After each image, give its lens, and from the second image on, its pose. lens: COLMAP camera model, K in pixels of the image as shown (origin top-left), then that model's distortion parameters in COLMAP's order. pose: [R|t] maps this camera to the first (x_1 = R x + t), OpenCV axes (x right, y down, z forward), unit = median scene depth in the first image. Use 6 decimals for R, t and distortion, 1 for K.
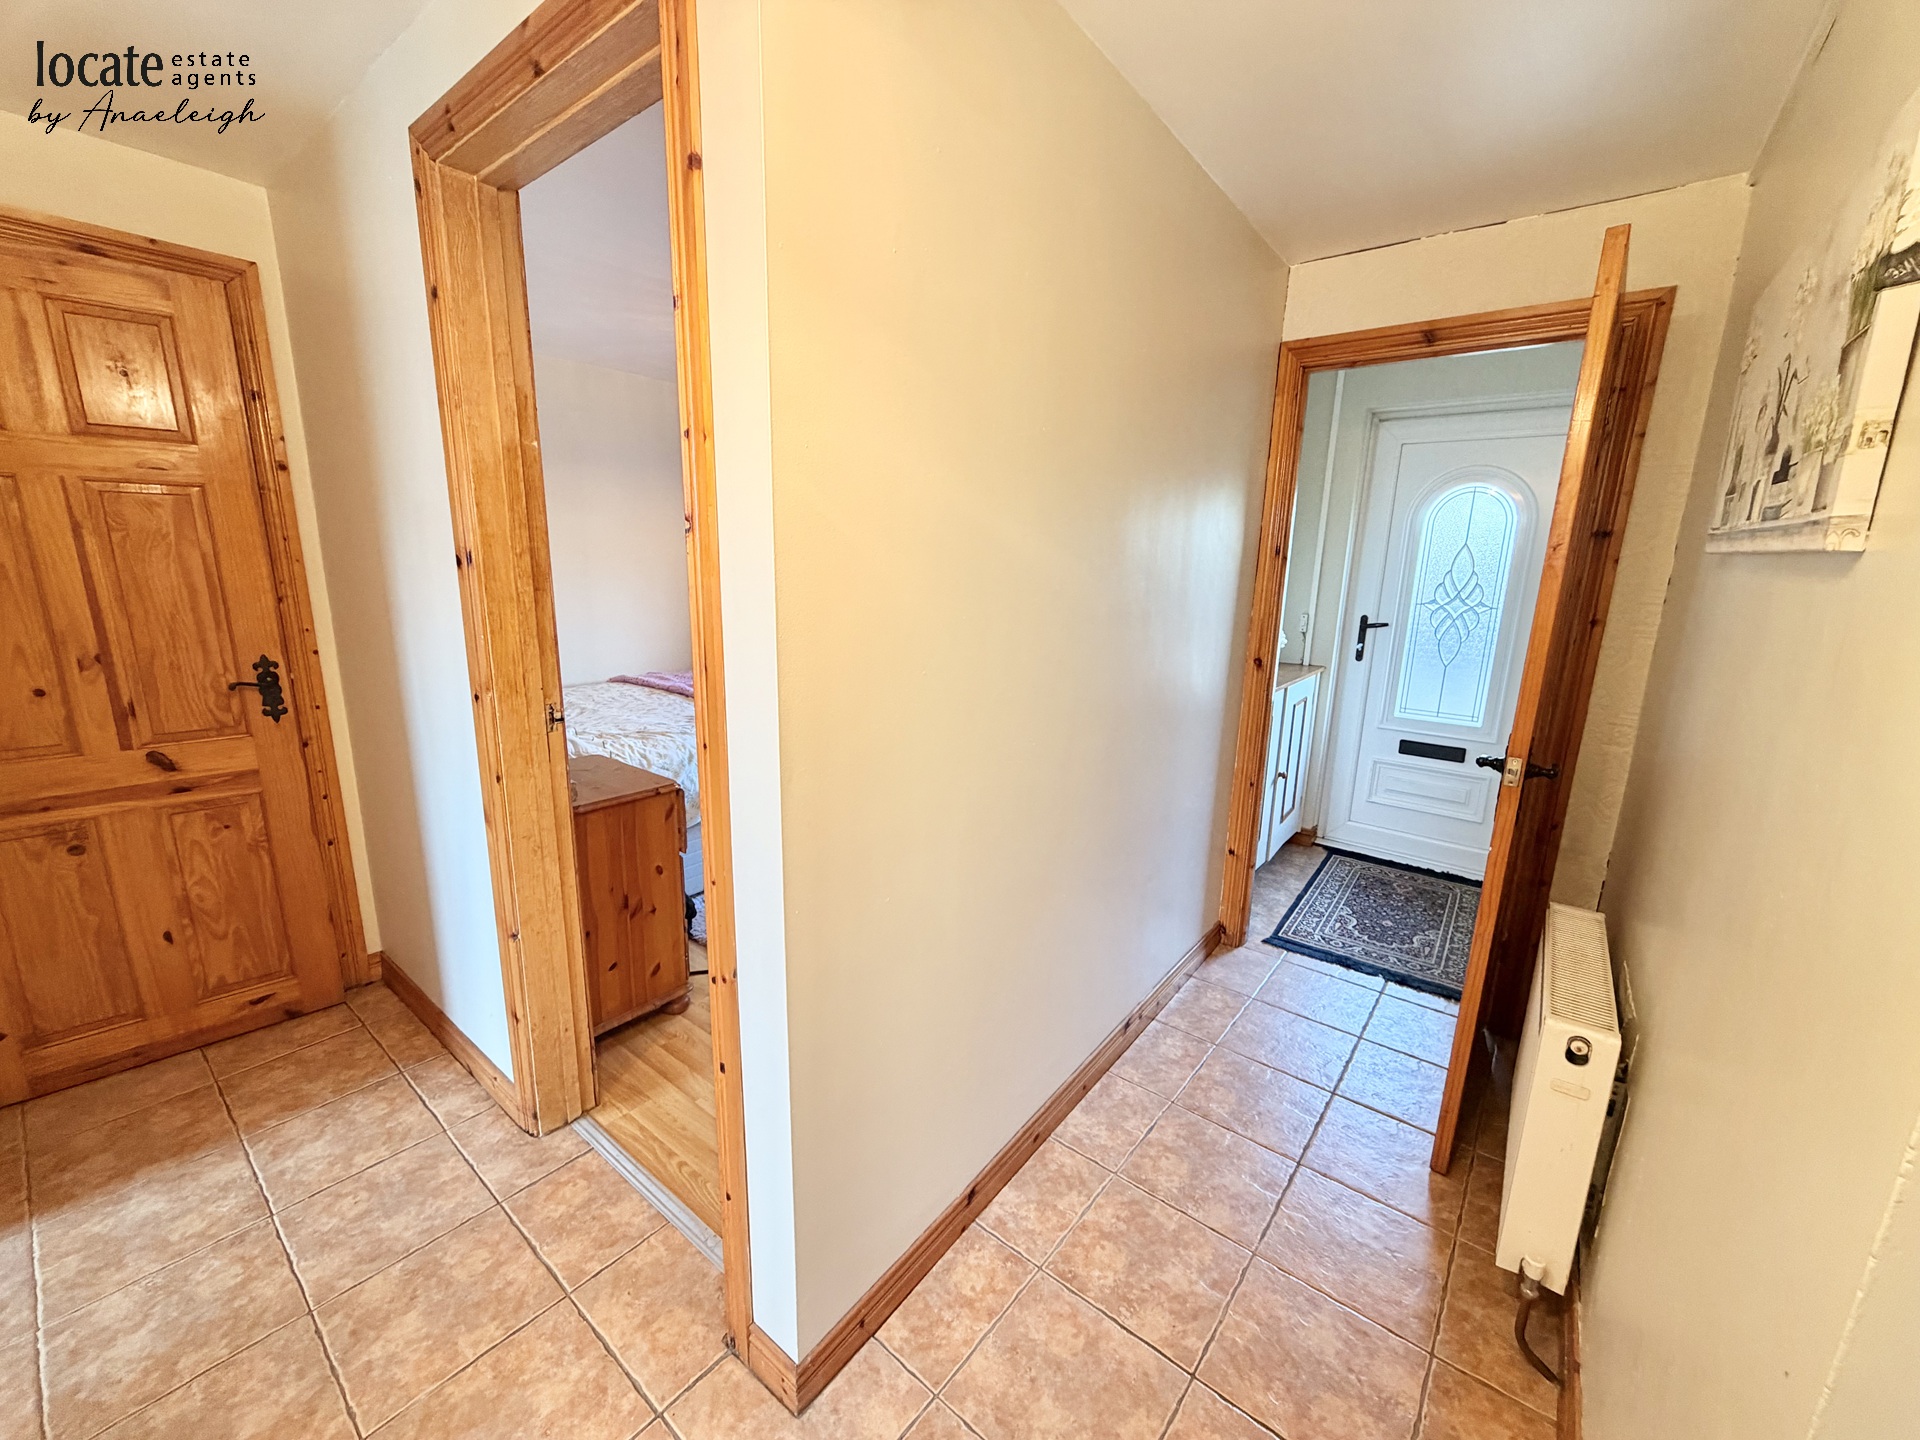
lens RADIAL K [[769.0, 0, 973.0], [0, 769.0, 722.3], [0, 0, 1]] dist [0.000019, 0.000239]
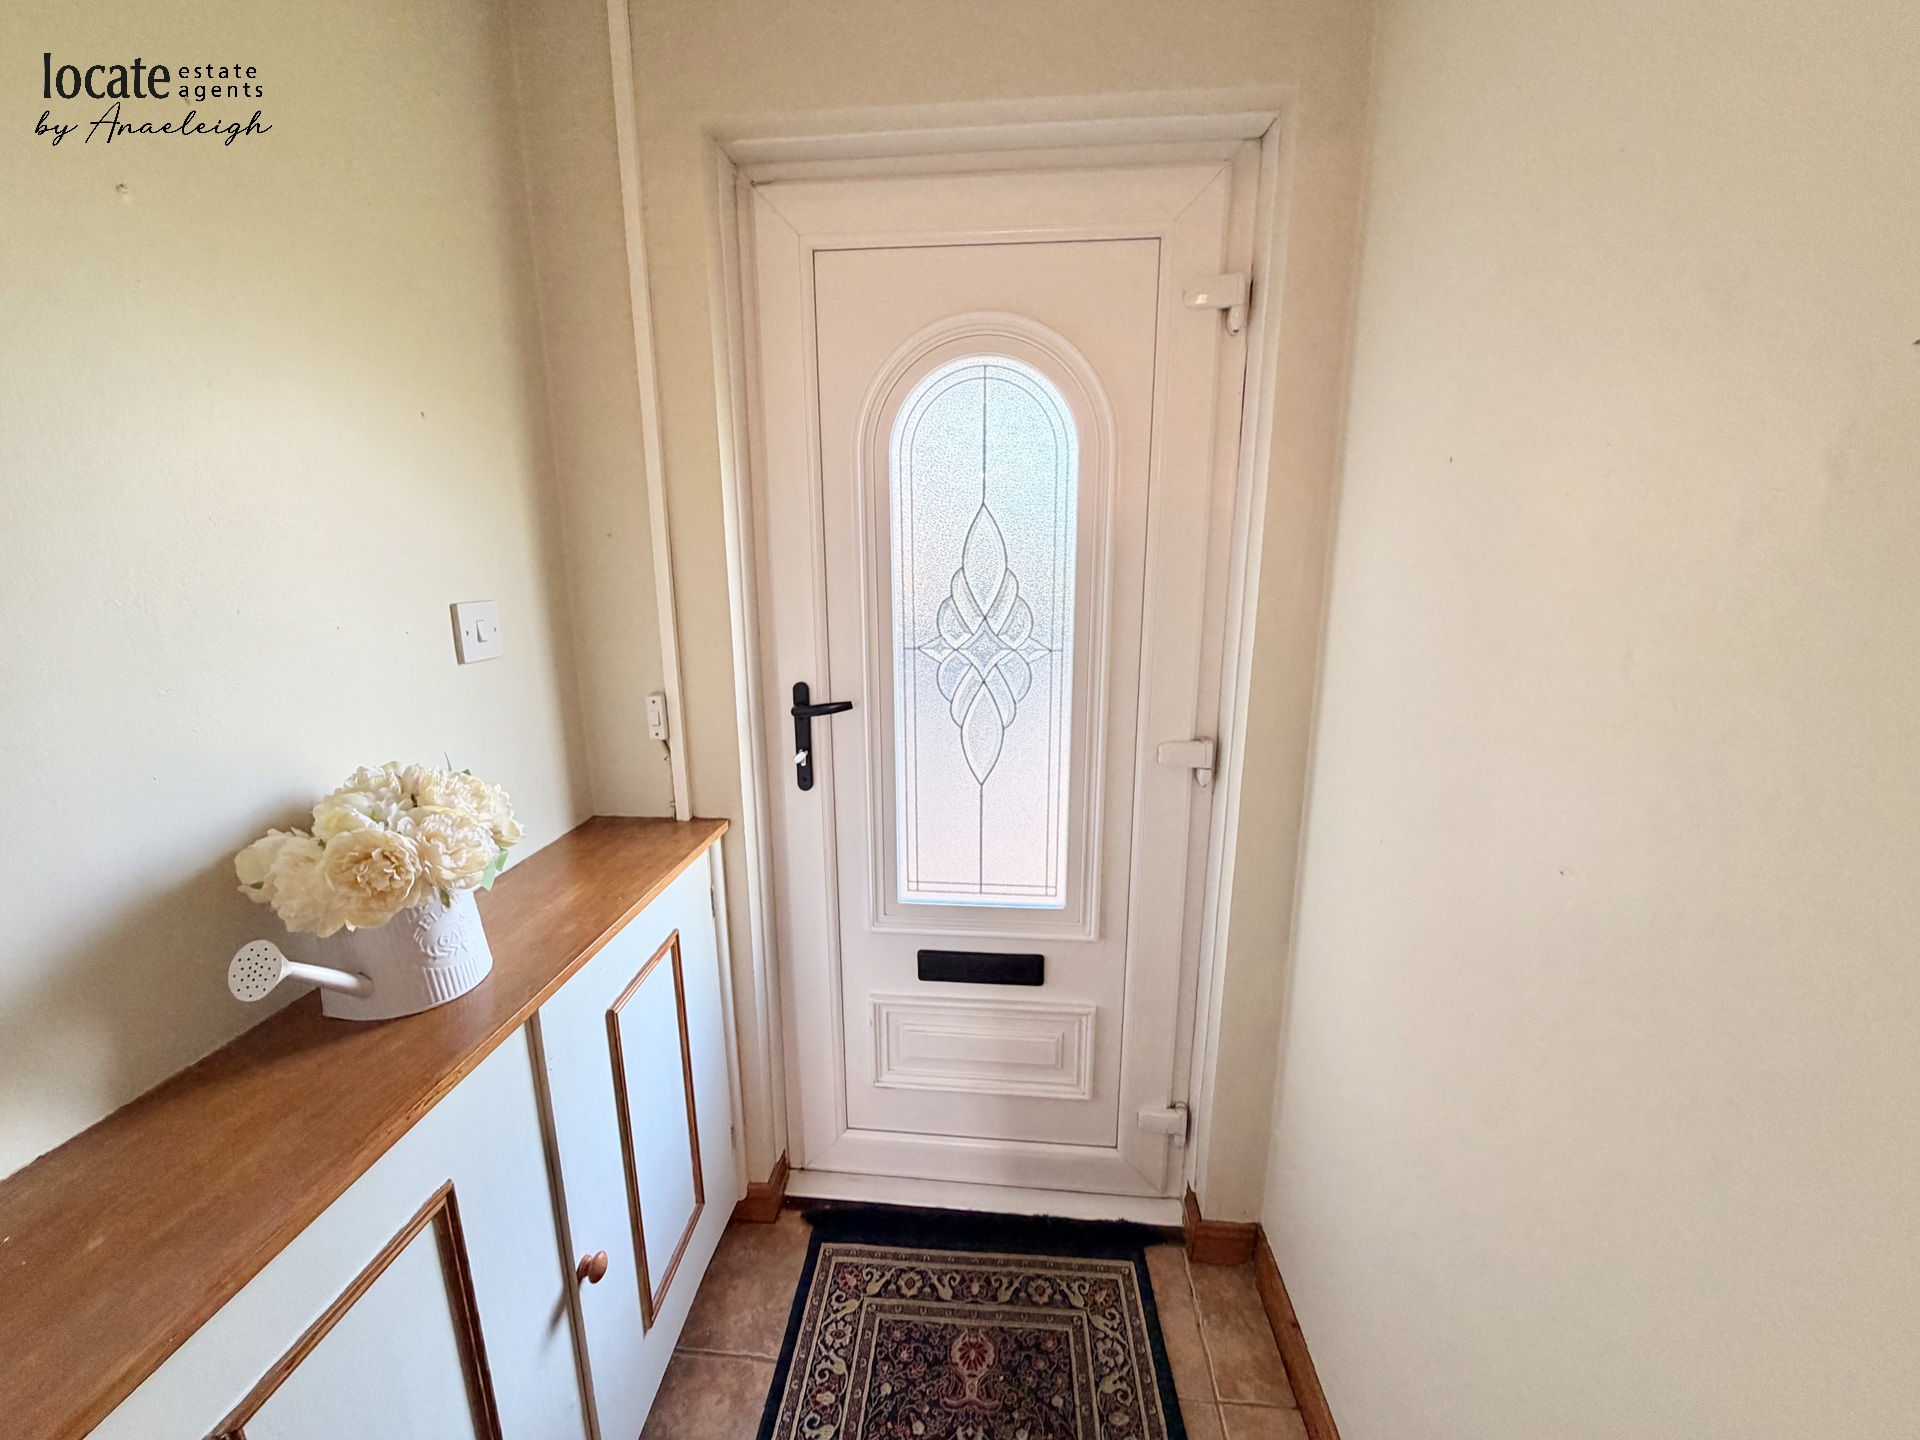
lens RADIAL K [[769.0, 0, 962.4], [0, 769.0, 711.8], [0, 0, 1]] dist [0.000019, 0.000239]
pose [[0.847602, -0.149596, 0.509110, 0.369168], [0.136952, 0.988605, 0.062483, -0.138100], [-0.512655, 0.016763, 0.858431, 0.599629]]
